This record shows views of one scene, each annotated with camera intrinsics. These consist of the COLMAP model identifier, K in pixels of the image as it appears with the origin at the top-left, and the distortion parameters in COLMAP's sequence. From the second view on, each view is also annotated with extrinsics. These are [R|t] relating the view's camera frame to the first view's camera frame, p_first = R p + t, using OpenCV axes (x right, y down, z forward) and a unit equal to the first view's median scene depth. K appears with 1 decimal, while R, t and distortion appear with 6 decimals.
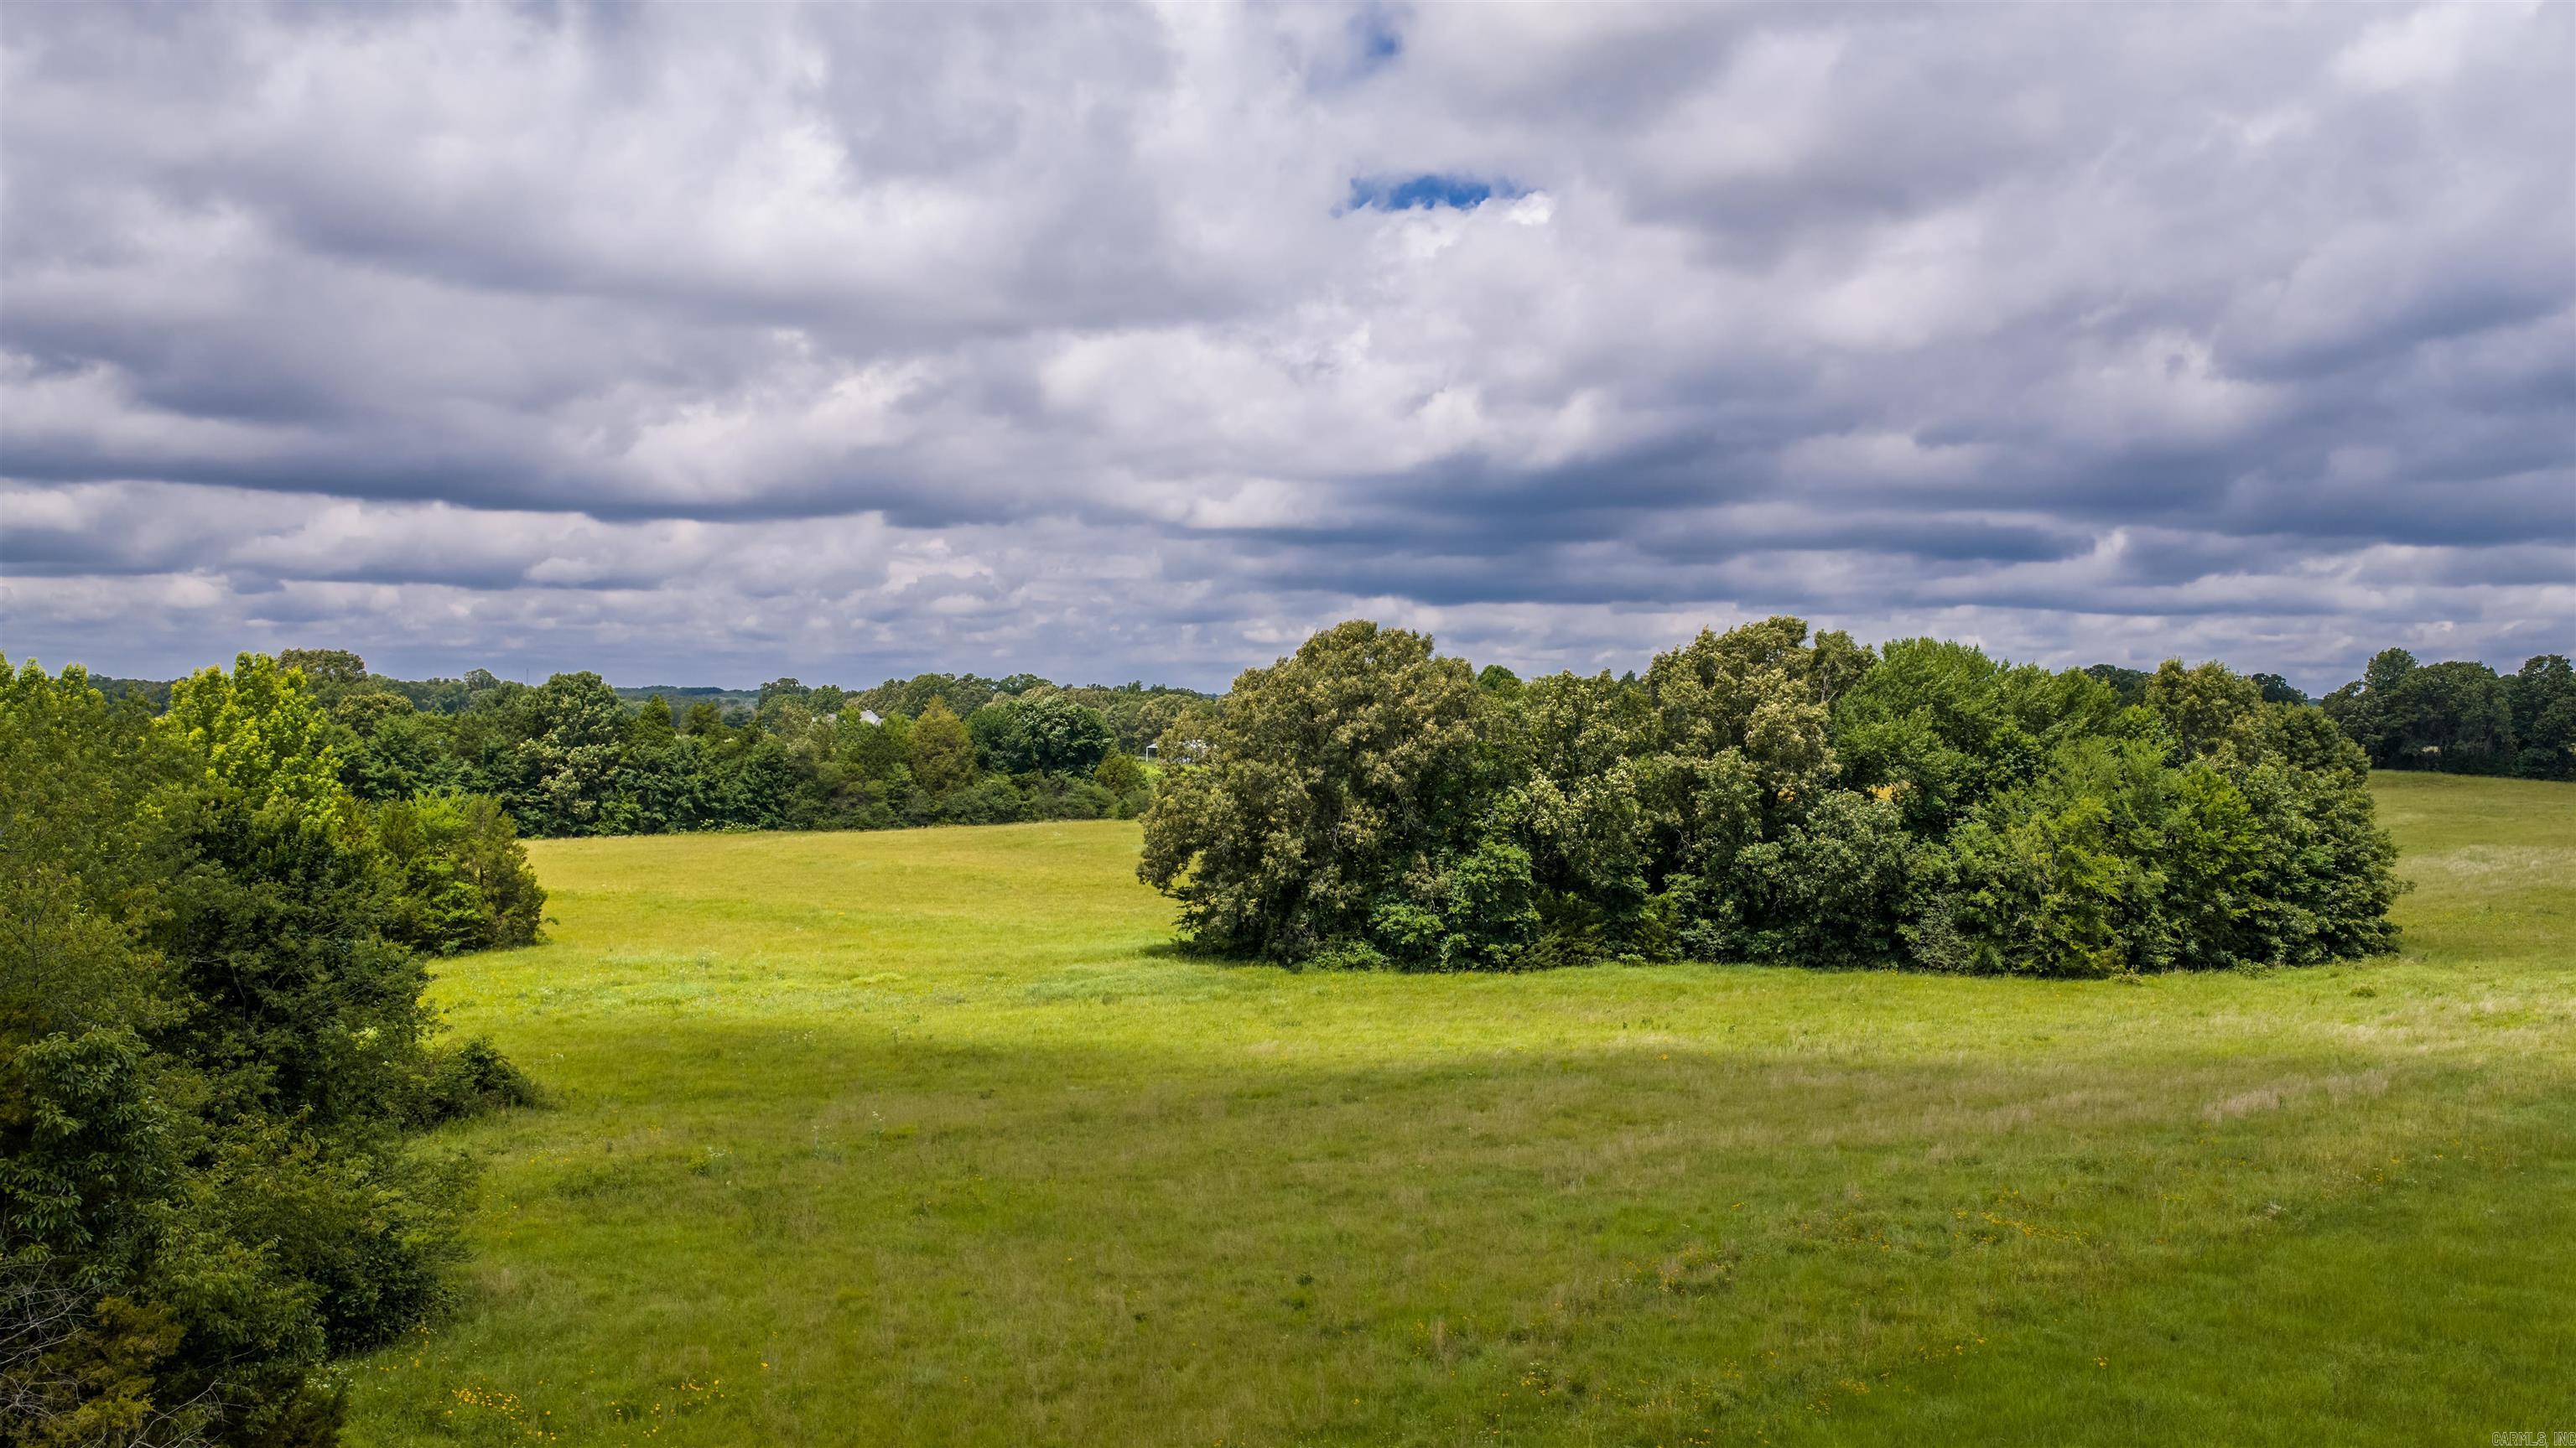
lens RADIAL K [[2290.2, 0, 1292.5], [0, 2290.2, 727.7], [0, 0, 1]] dist [0.003421, -0.035102]
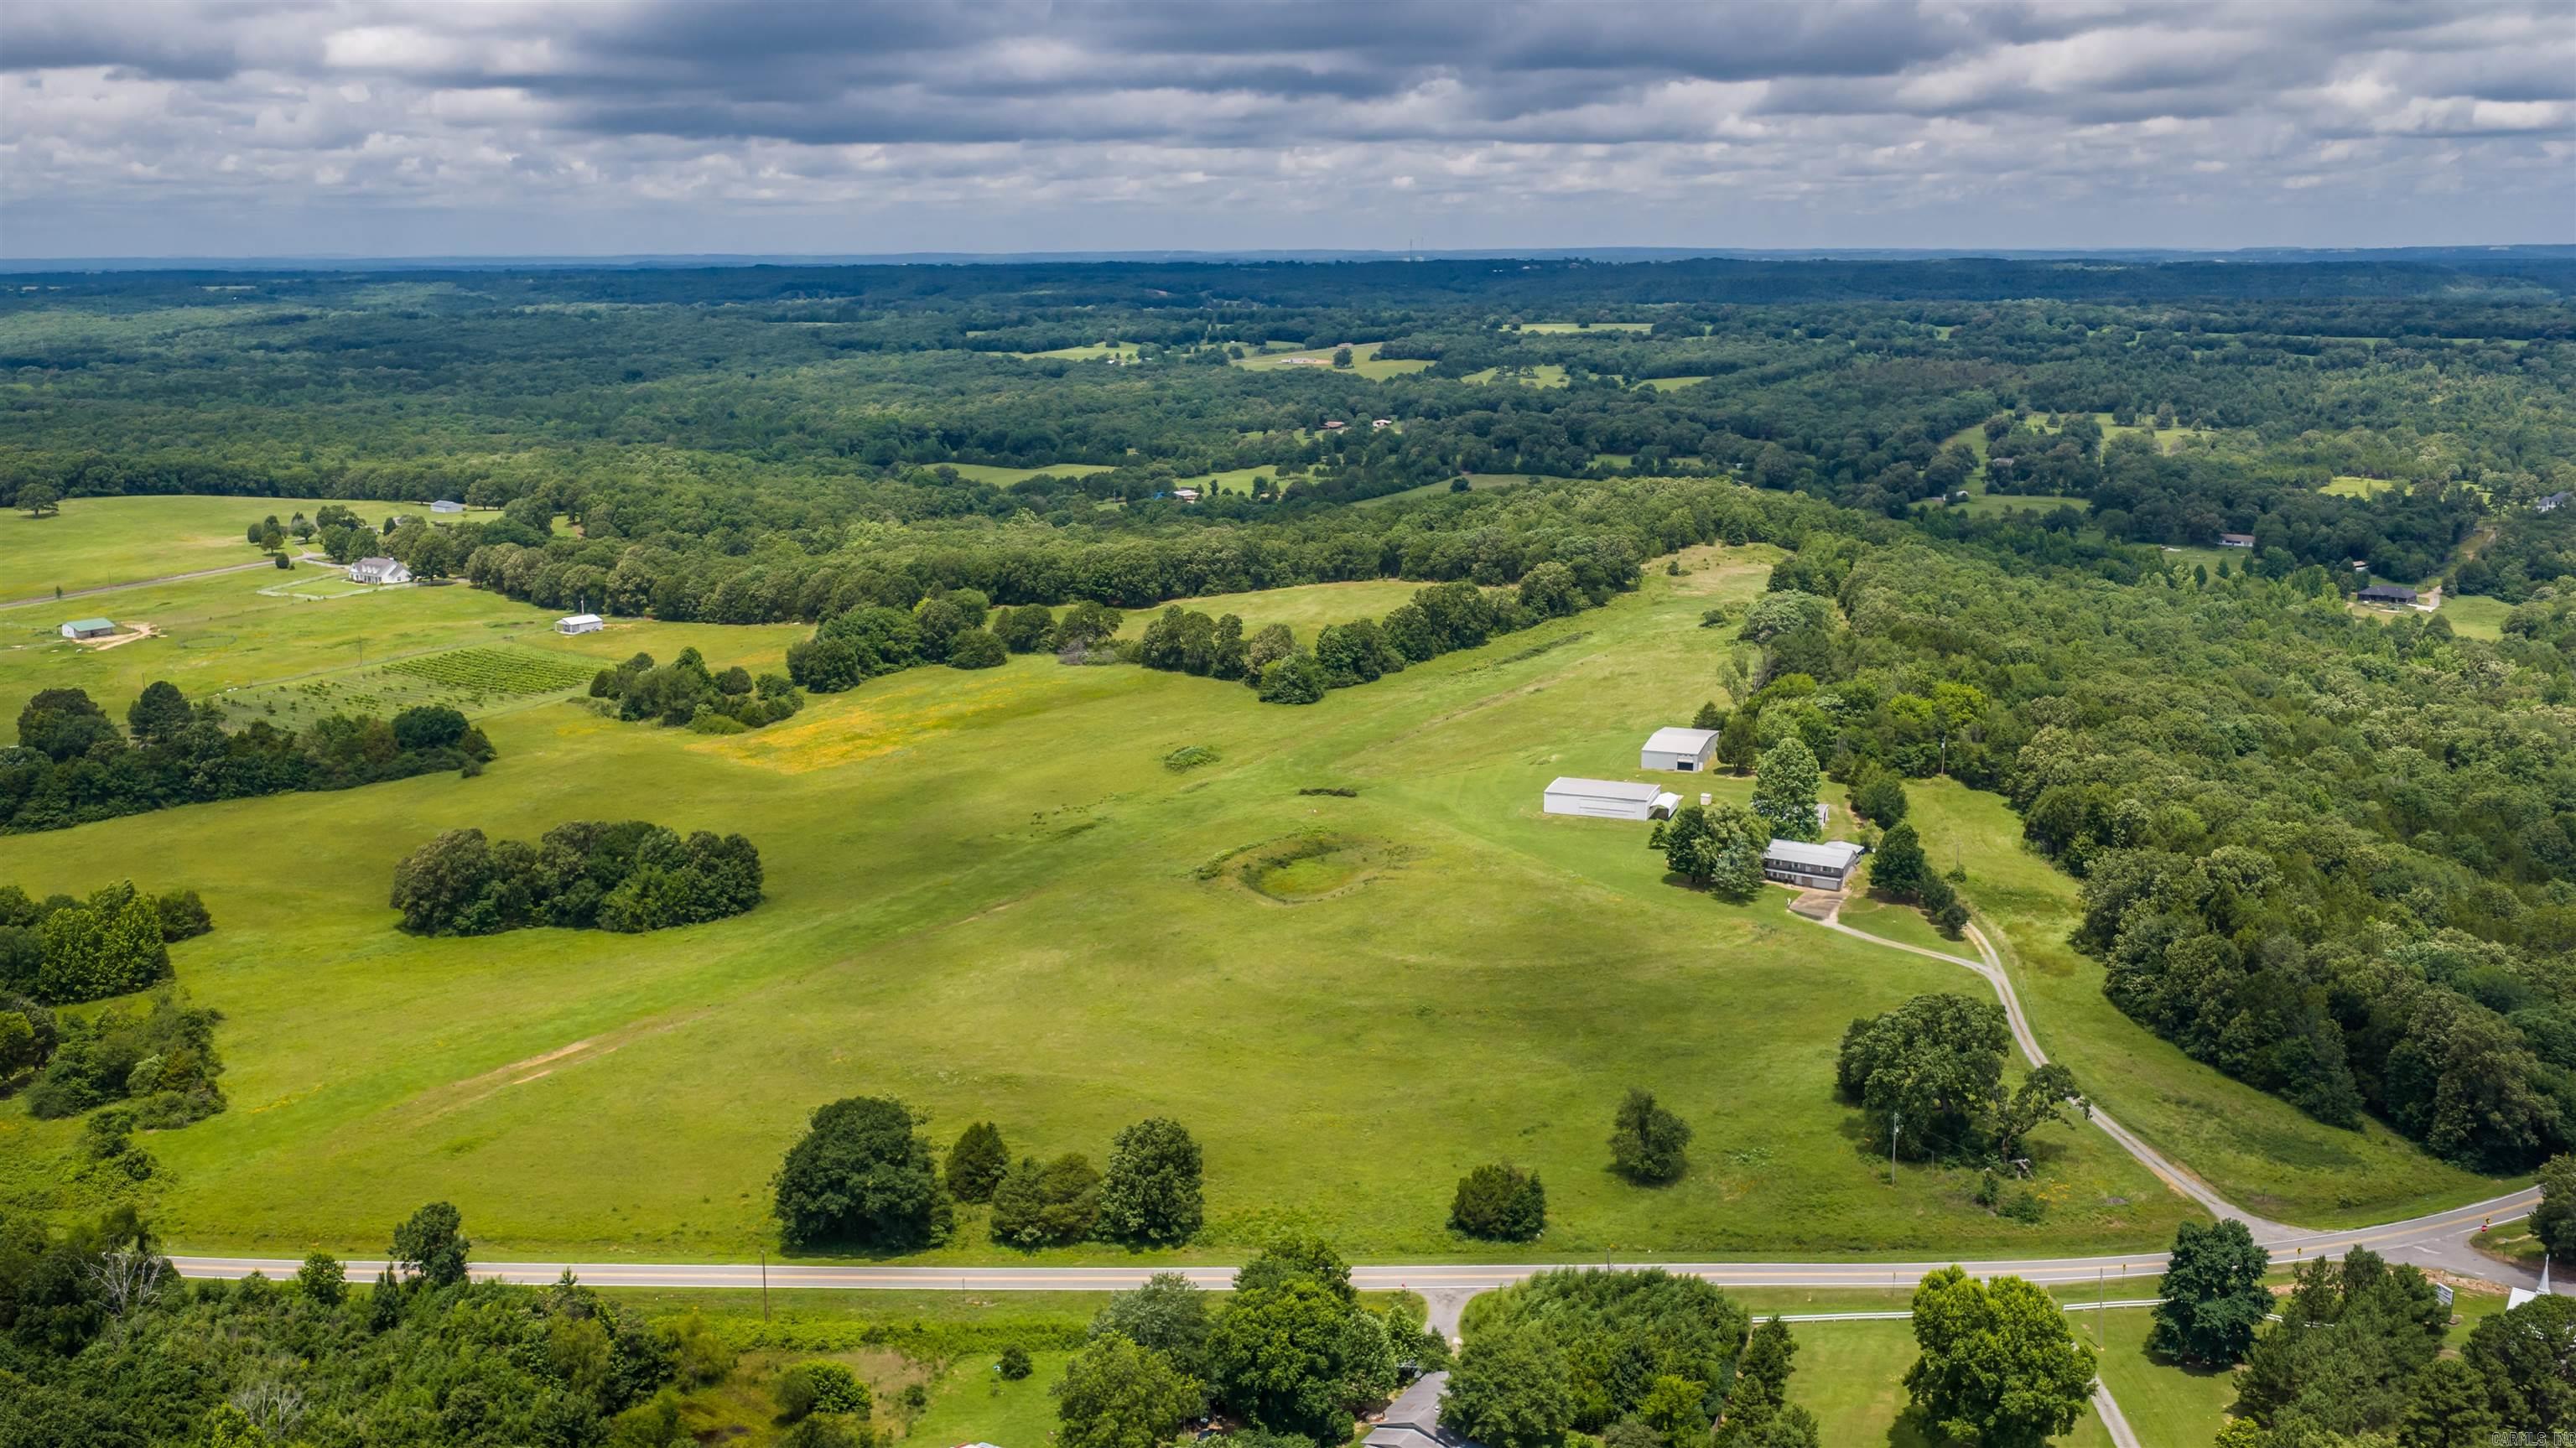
lens RADIAL K [[2290.2, 0, 1278.8], [0, 2290.2, 740.2], [0, 0, 1]] dist [0.003421, -0.035102]
pose [[0.989010, -0.050125, 0.139091, 0.810875], [0.020508, 0.978192, 0.206690, -0.890127], [-0.146418, -0.201566, 0.968469, -2.563791]]
